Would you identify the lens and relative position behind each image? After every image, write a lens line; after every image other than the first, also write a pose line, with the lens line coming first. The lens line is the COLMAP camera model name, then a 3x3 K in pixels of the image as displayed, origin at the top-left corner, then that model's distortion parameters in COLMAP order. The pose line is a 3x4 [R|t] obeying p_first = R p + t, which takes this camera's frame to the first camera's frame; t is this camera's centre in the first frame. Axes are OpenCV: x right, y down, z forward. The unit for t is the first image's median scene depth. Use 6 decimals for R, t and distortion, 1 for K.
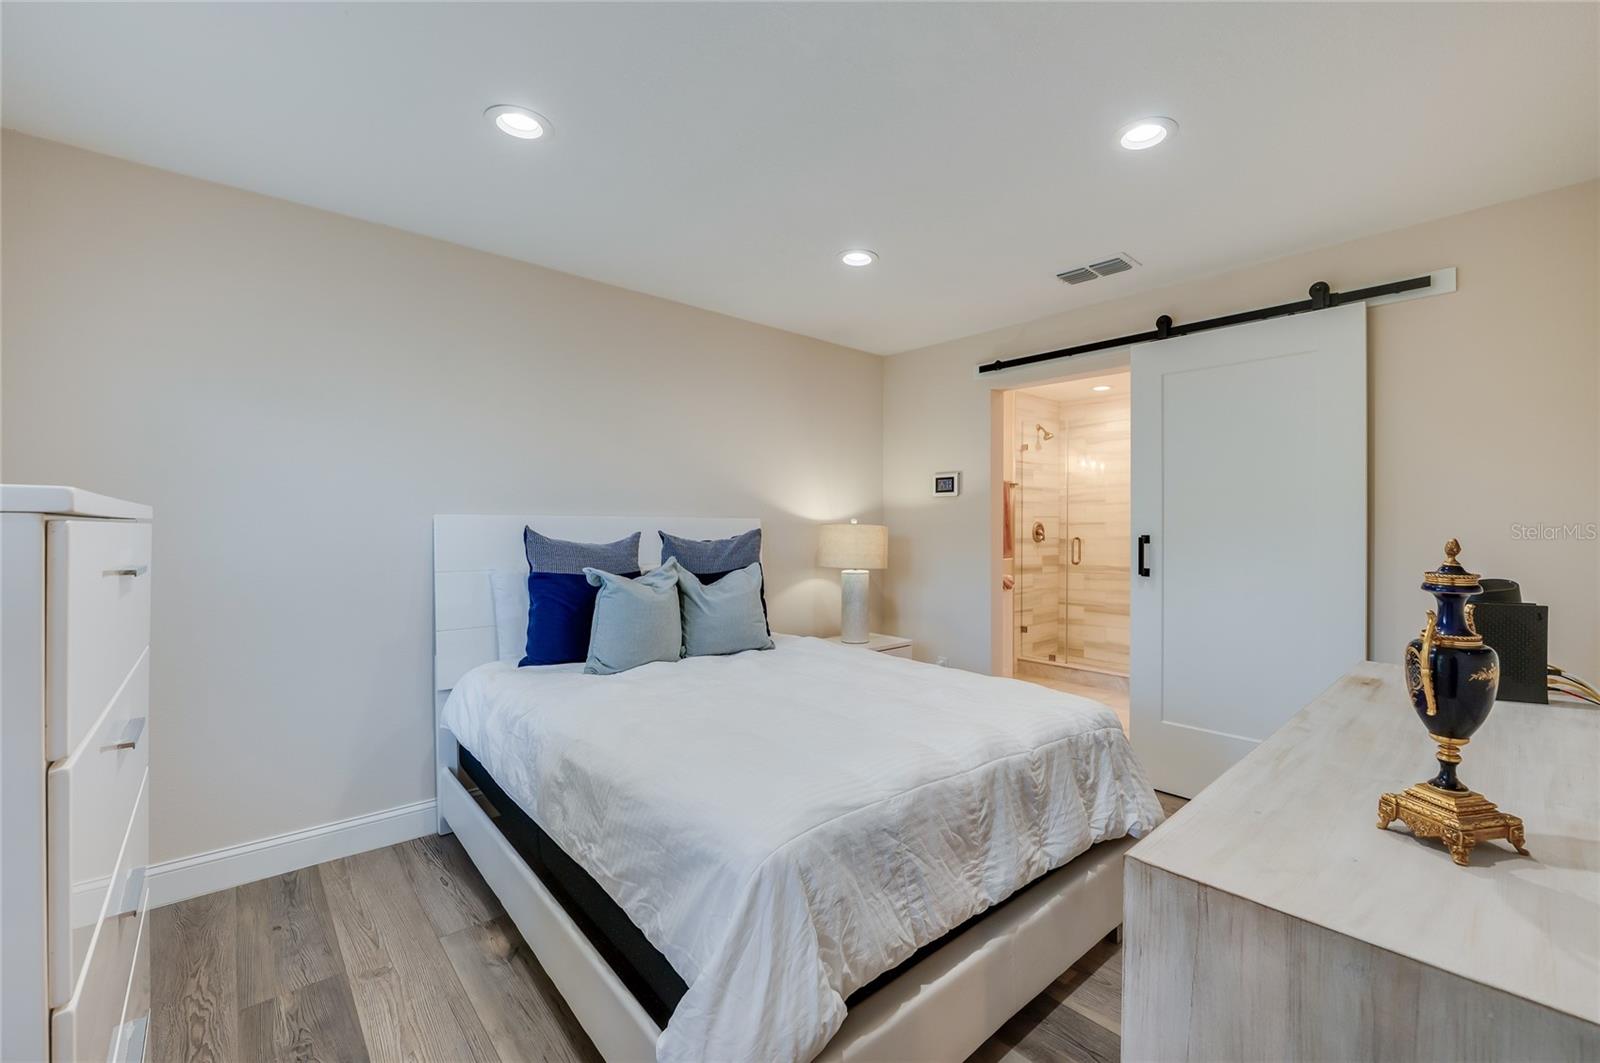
lens RADIAL K [[646.0, 0, 854.2], [0, 646.0, 518.9], [0, 0, 1]] dist [-0.017992, 0.001644]
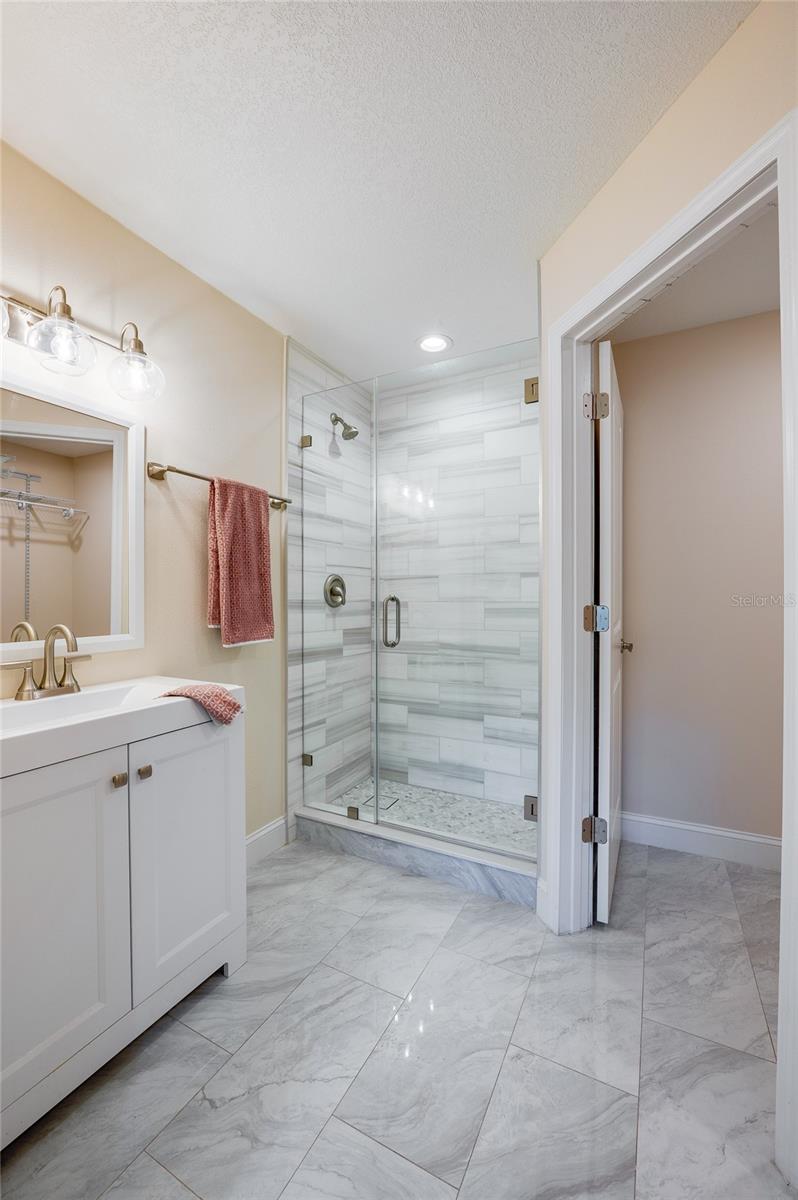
lens RADIAL K [[484.5, 0, 397.9], [0, 484.5, 599.6], [0, 0, 1]] dist [-0.017992, 0.001644]
pose [[0.951887, -0.010914, 0.306254, 0.203117], [0.006597, 0.999864, 0.015130, 0.022572], [-0.306378, -0.012382, 0.951830, 0.550063]]
